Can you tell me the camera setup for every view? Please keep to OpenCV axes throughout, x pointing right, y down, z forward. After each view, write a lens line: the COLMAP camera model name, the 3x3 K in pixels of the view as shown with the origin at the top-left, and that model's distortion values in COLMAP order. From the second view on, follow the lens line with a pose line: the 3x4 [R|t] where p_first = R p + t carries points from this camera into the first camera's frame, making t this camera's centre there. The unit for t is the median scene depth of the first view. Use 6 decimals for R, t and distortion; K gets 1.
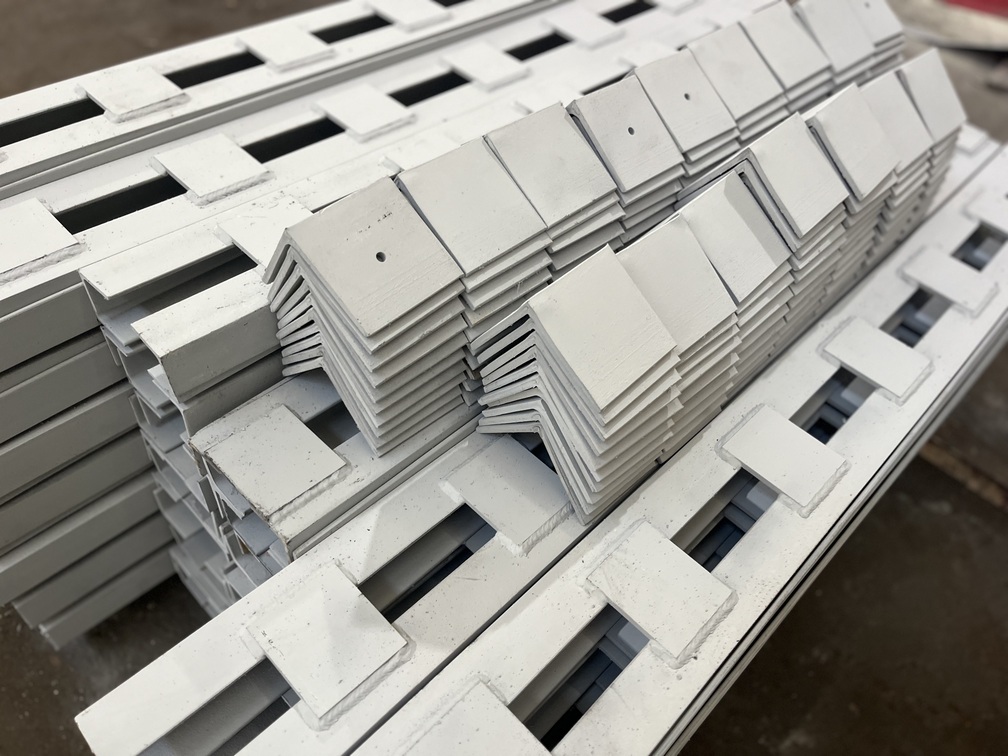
lens RADIAL K [[763.0, 0, 506.2], [0, 763.0, 381.3], [0, 0, 1]] dist [-0.007802, -0.036582]
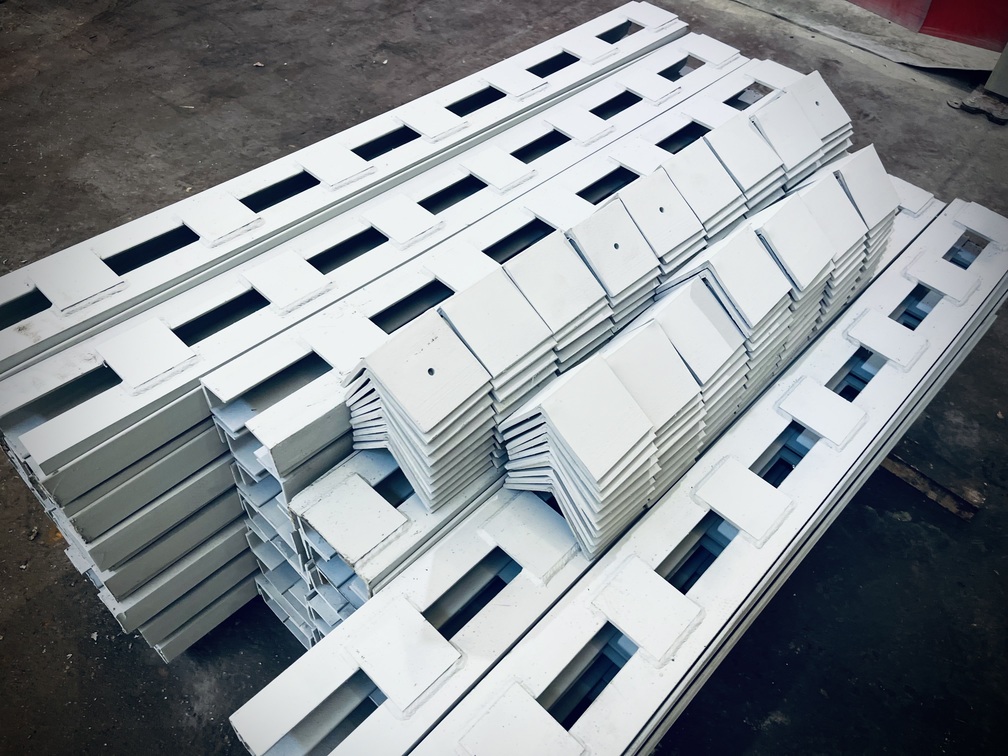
lens RADIAL K [[763.0, 0, 503.3], [0, 763.0, 372.9], [0, 0, 1]] dist [-0.007802, -0.036582]
pose [[0.999142, -0.034895, -0.022323, -0.004646], [0.034951, 0.999387, 0.002090, -0.133969], [0.022236, -0.002868, 0.999749, -0.299248]]
